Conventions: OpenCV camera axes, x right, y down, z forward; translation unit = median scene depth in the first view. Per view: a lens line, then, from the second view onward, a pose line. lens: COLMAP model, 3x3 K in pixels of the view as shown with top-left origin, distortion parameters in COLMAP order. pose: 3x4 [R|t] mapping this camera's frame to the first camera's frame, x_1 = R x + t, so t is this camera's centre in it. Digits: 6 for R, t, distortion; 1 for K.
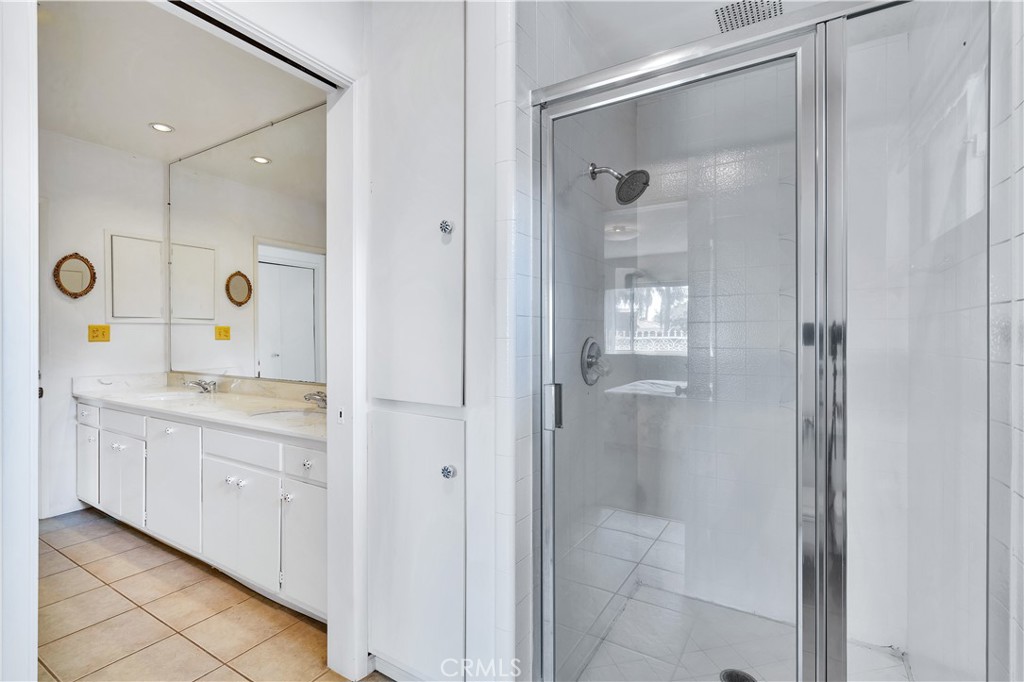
lens RADIAL K [[469.0, 0, 512.9], [0, 469.0, 337.3], [0, 0, 1]] dist [-0.000889, 0.000068]
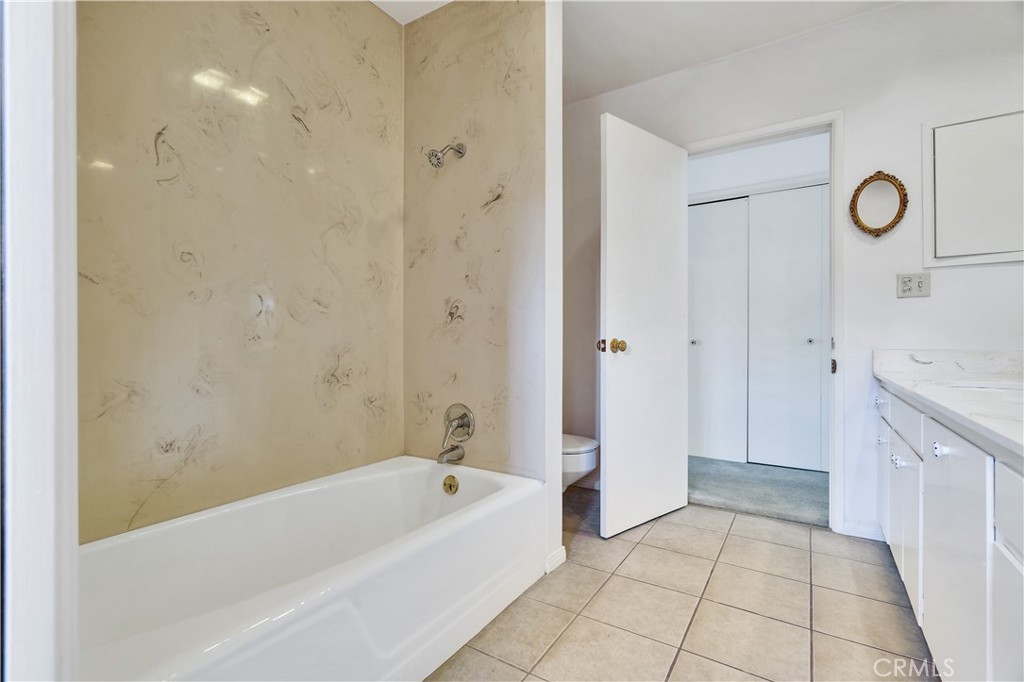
lens RADIAL K [[469.0, 0, 510.9], [0, 469.0, 342.5], [0, 0, 1]] dist [-0.000889, 0.000068]
pose [[-0.022639, 0.002576, -0.999740, -0.215245], [-0.008968, 0.999956, 0.002780, 0.076382], [0.999703, 0.009028, -0.022615, 0.457859]]
